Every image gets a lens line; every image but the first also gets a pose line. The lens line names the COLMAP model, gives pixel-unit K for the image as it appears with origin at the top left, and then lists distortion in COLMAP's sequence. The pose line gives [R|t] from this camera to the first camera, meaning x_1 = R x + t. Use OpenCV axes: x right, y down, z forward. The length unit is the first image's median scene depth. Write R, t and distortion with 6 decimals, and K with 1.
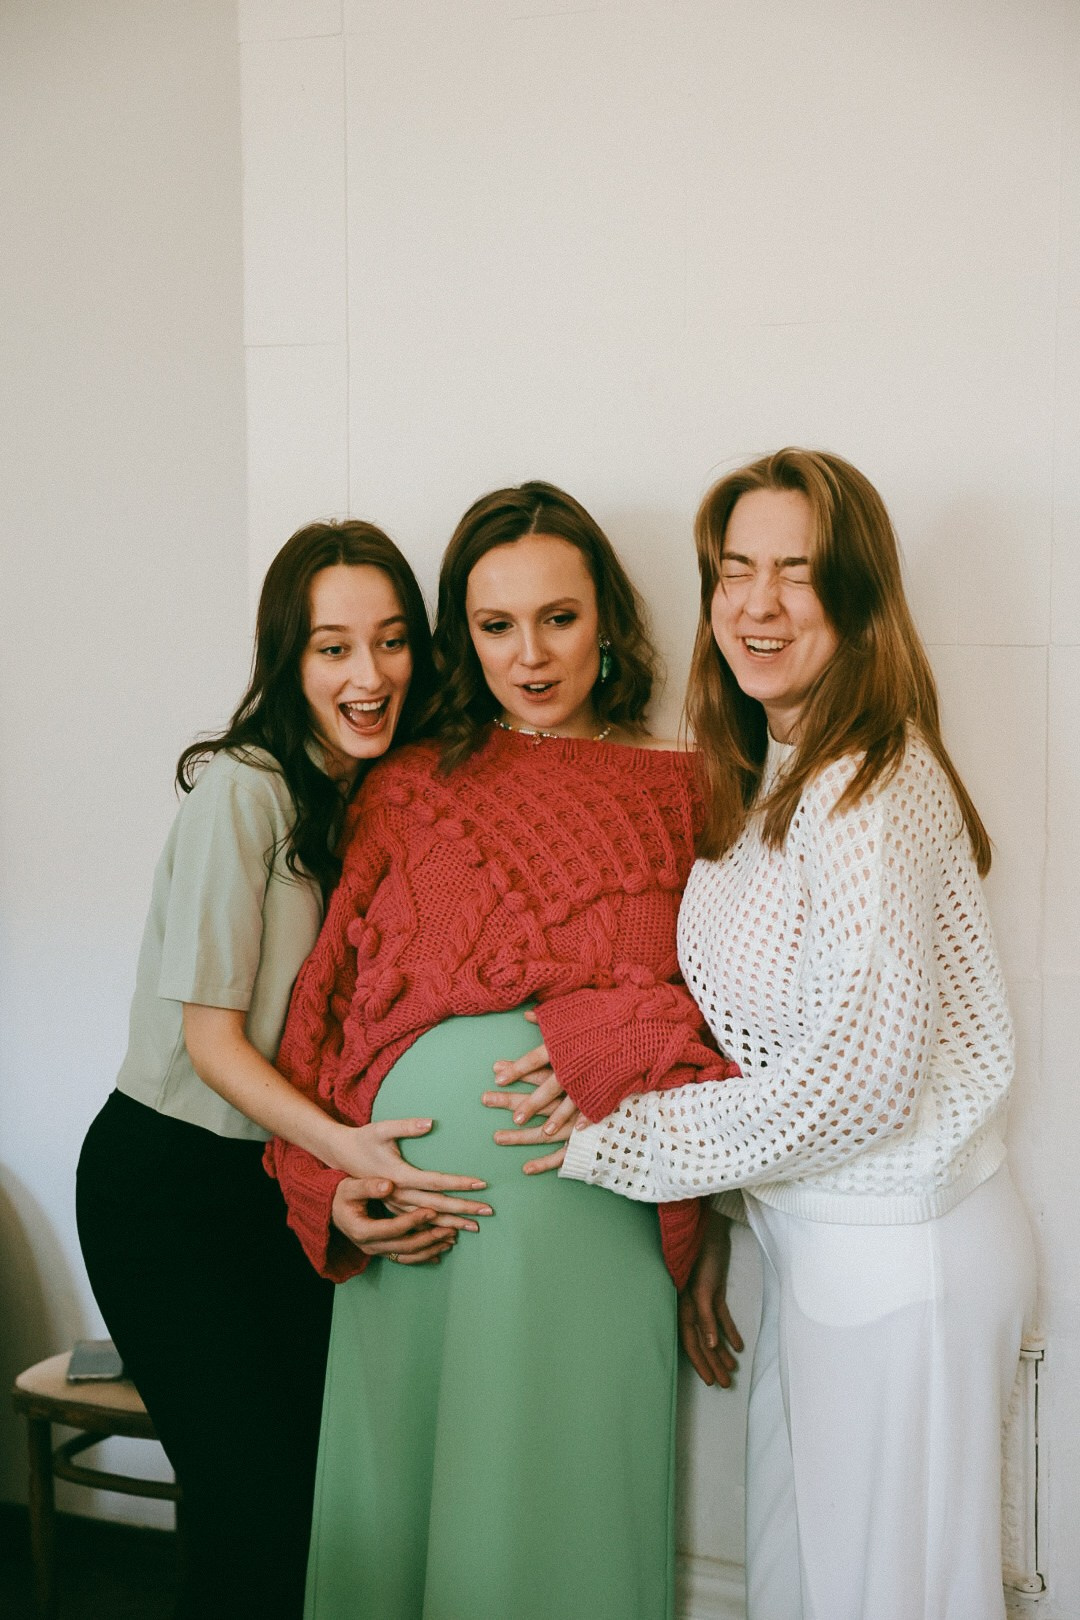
lens RADIAL K [[2512.0, 0, 540.1], [0, 2512.0, 809.4], [0, 0, 1]] dist [0.056527, 0.000000]
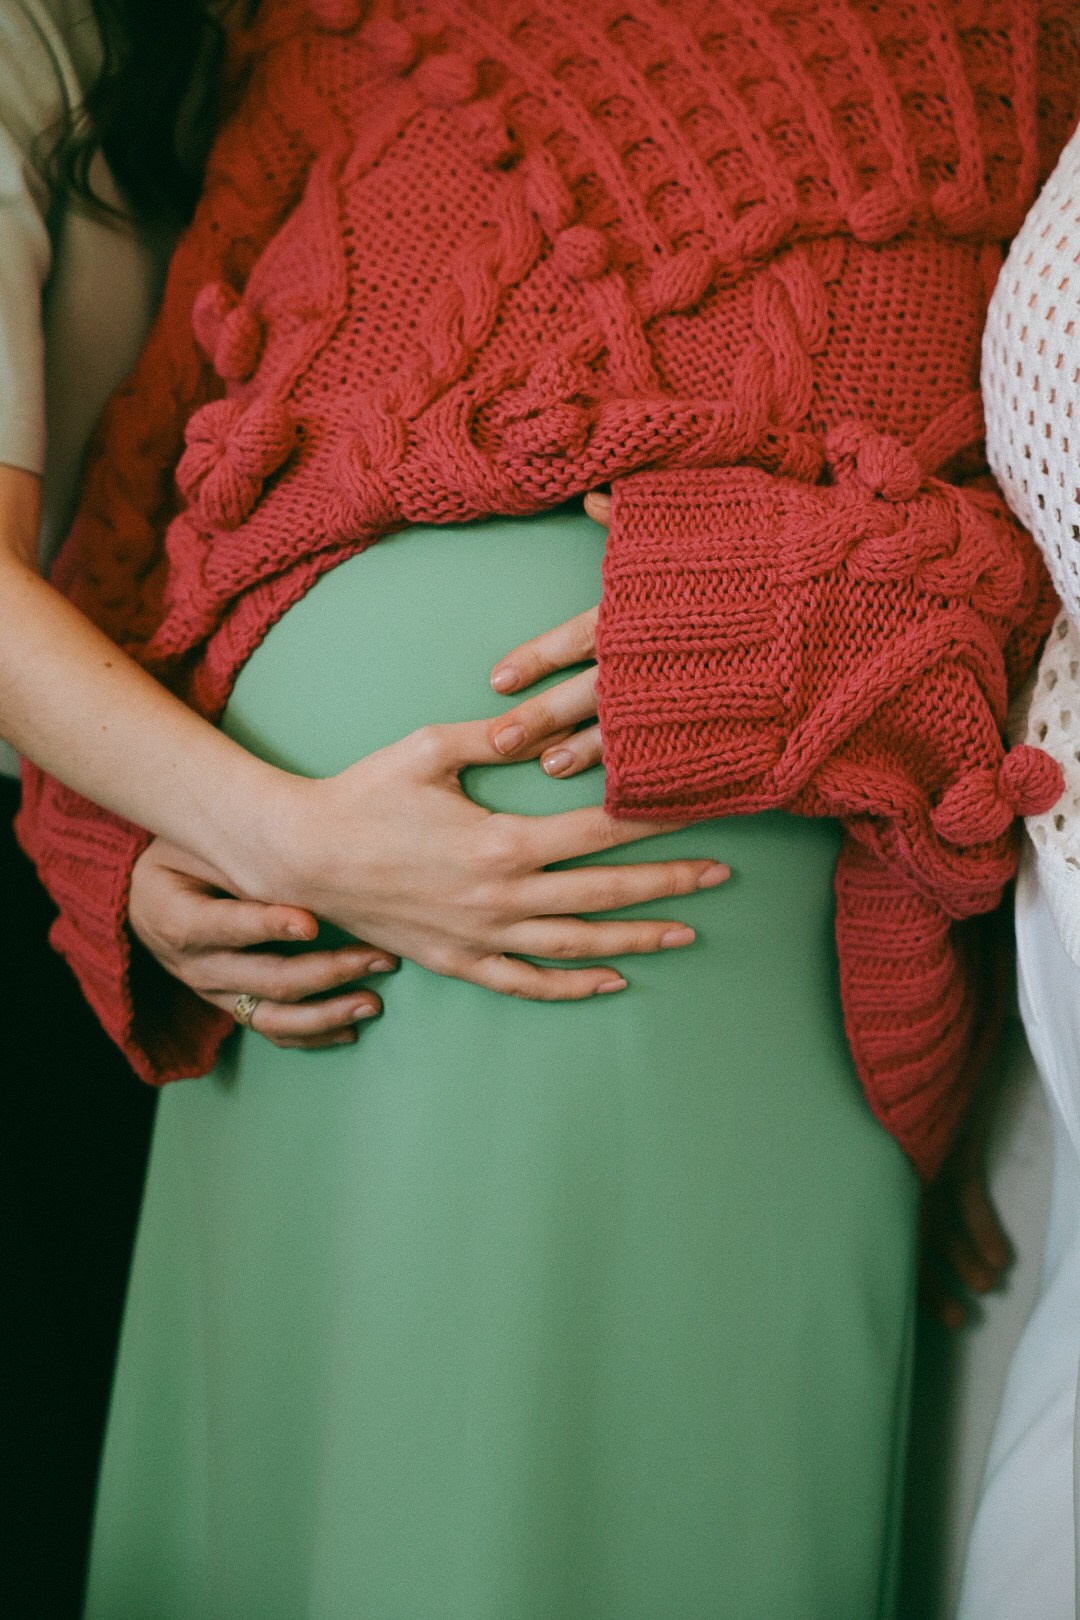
lens RADIAL K [[3149.2, 0, 537.4], [0, 3149.2, 808.3], [0, 0, 1]] dist [0.189211, 0.000000]
pose [[0.996033, 0.053856, -0.070841, 0.024176], [-0.041941, 0.986215, 0.160063, 0.043709], [0.078484, -0.156457, 0.984562, 0.480415]]
